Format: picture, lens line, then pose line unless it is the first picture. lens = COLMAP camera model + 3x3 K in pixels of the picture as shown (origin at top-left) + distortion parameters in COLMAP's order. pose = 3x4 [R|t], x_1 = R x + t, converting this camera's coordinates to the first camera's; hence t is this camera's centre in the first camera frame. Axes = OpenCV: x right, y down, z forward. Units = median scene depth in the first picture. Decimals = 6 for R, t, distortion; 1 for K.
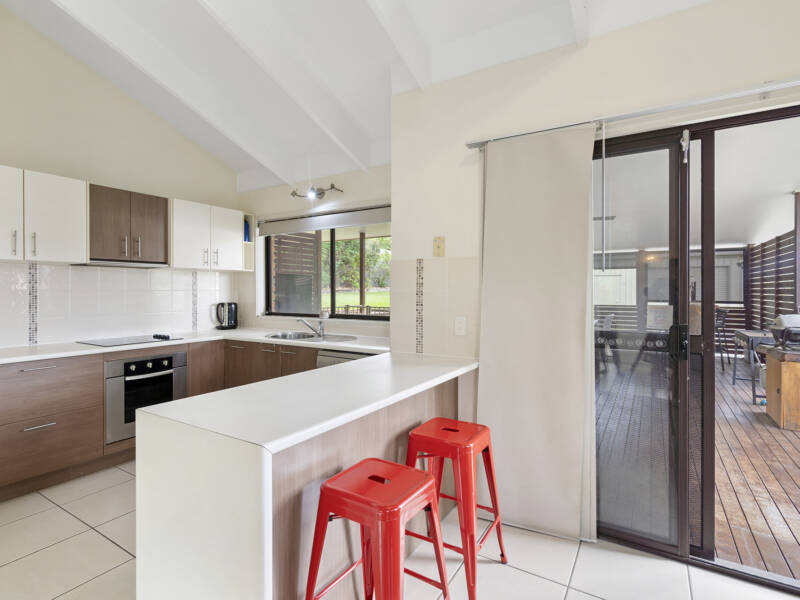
lens RADIAL K [[411.1, 0, 398.3], [0, 411.1, 296.3], [0, 0, 1]] dist [0.001425, -0.000628]
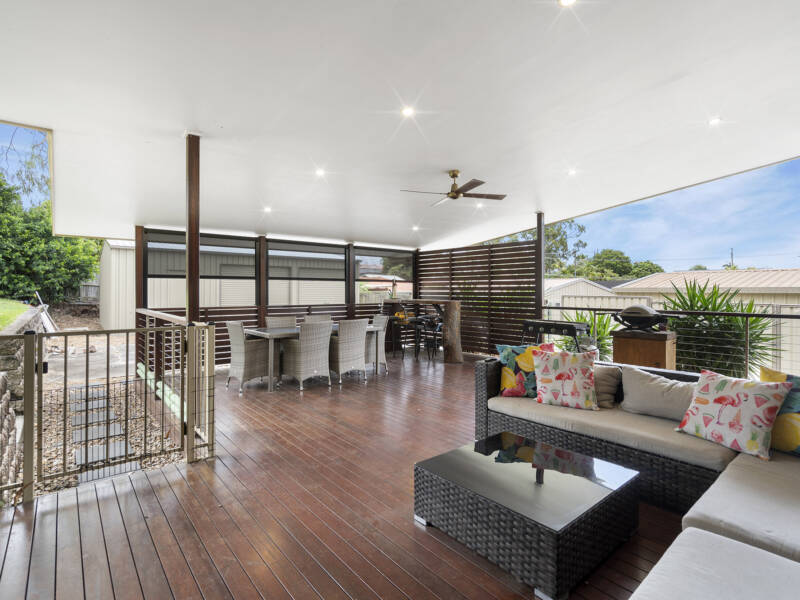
lens RADIAL K [[411.1, 0, 401.3], [0, 411.1, 295.0], [0, 0, 1]] dist [0.001425, -0.000628]
pose [[0.305155, -0.011566, 0.952232, -0.083917], [0.014004, 0.999873, 0.007656, -0.000570], [-0.952200, 0.010999, 0.305278, 0.494178]]
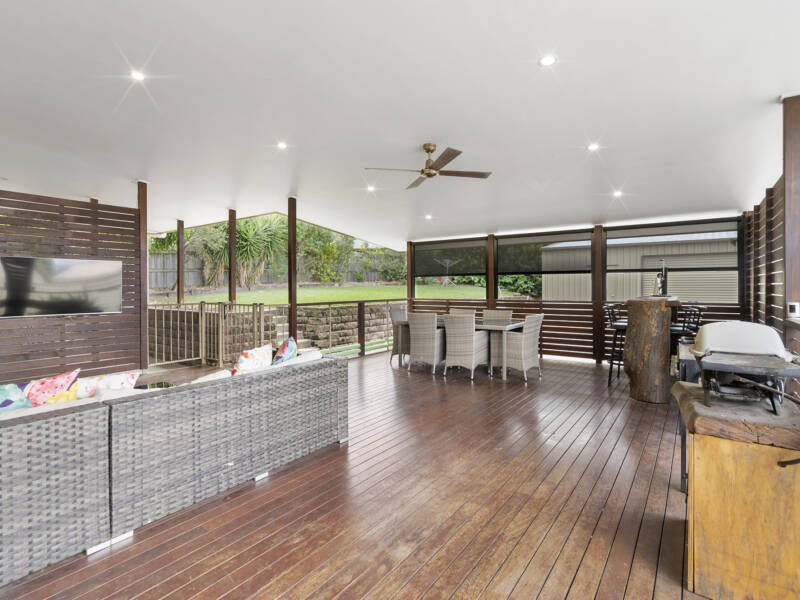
lens RADIAL K [[411.1, 0, 402.1], [0, 411.1, 293.8], [0, 0, 1]] dist [0.001425, -0.000628]
pose [[0.997734, -0.004708, -0.067113, 0.287806], [0.004971, 0.999981, 0.003755, 0.005091], [0.067094, -0.004080, 0.997738, 0.241036]]
